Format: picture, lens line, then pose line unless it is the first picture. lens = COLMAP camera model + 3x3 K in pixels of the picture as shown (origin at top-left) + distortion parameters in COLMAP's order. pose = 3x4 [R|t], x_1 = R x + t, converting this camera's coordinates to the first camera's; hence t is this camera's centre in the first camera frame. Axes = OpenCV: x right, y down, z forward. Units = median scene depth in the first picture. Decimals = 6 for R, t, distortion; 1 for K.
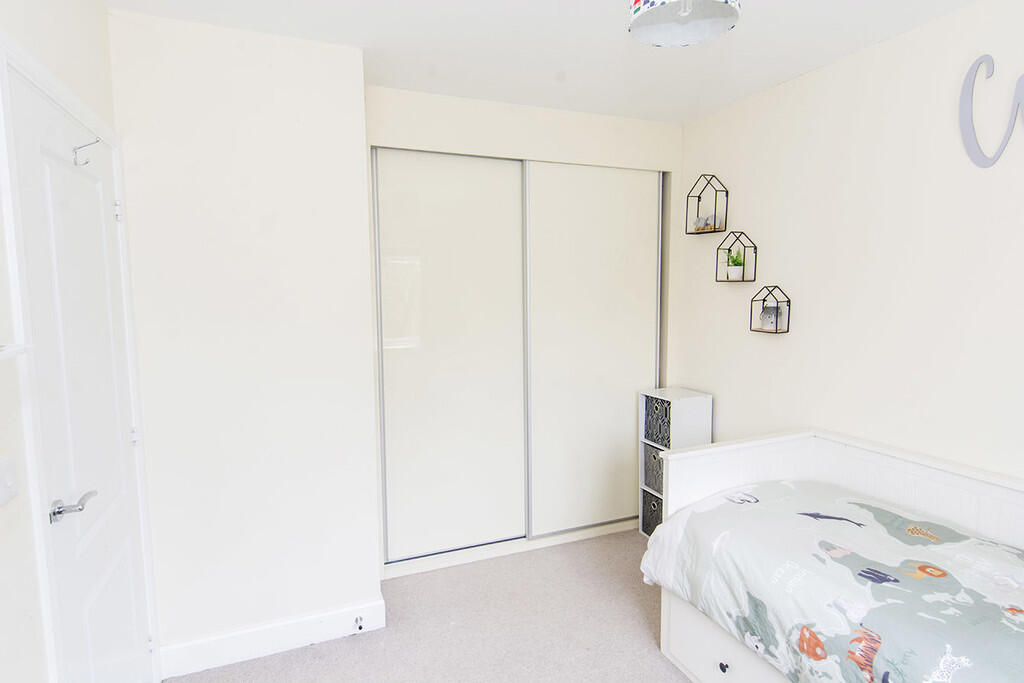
lens RADIAL K [[543.6, 0, 516.2], [0, 543.6, 340.0], [0, 0, 1]] dist [0.005265, -0.002779]
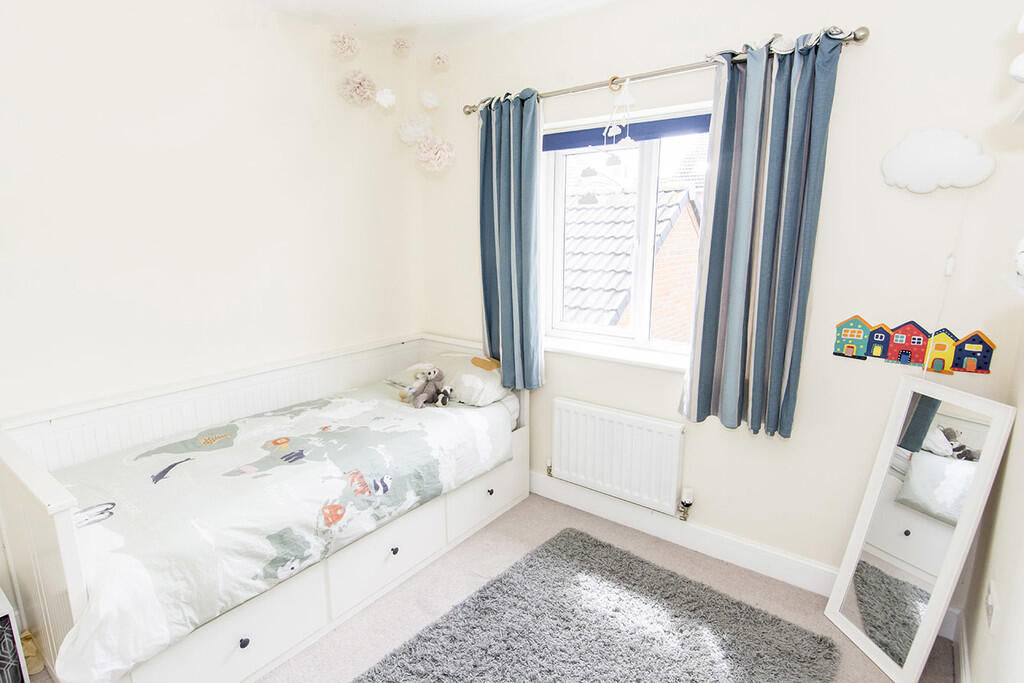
lens RADIAL K [[543.6, 0, 516.3], [0, 543.6, 346.1], [0, 0, 1]] dist [0.005265, -0.002779]
pose [[-0.499919, -0.178691, 0.847438, -0.641469], [0.087666, 0.963017, 0.254778, -0.100567], [-0.861624, 0.201660, -0.465765, 1.075415]]
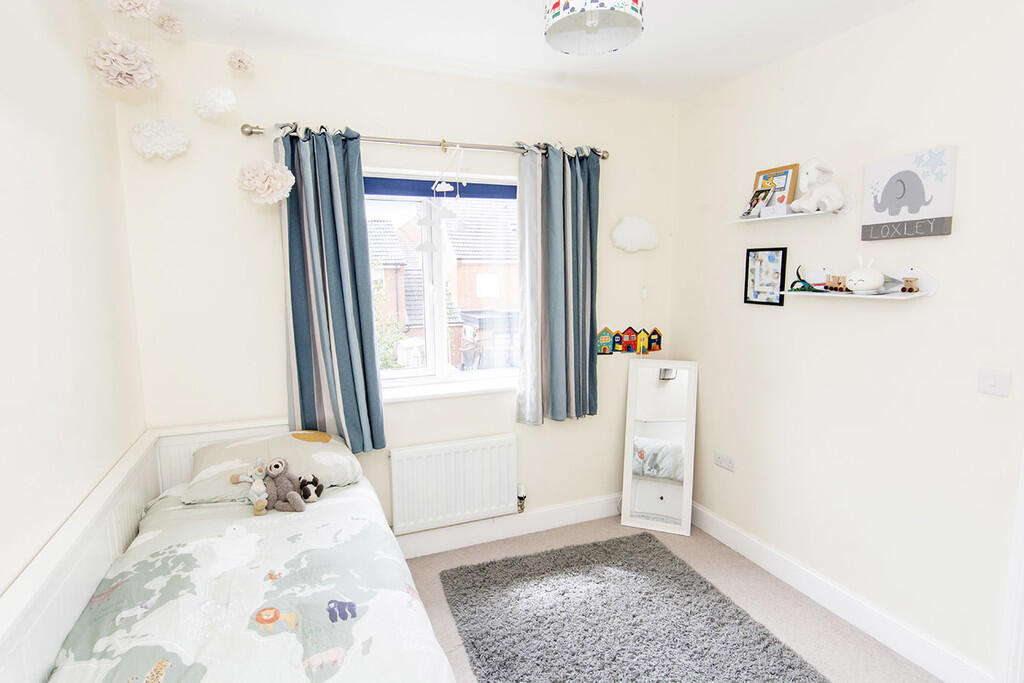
lens RADIAL K [[543.6, 0, 519.9], [0, 543.6, 341.0], [0, 0, 1]] dist [0.005265, -0.002779]
pose [[-0.999957, 0.009140, 0.001452, 0.360043], [0.009227, 0.972646, 0.232109, -0.191263], [0.000710, 0.232112, -0.972689, 1.727809]]
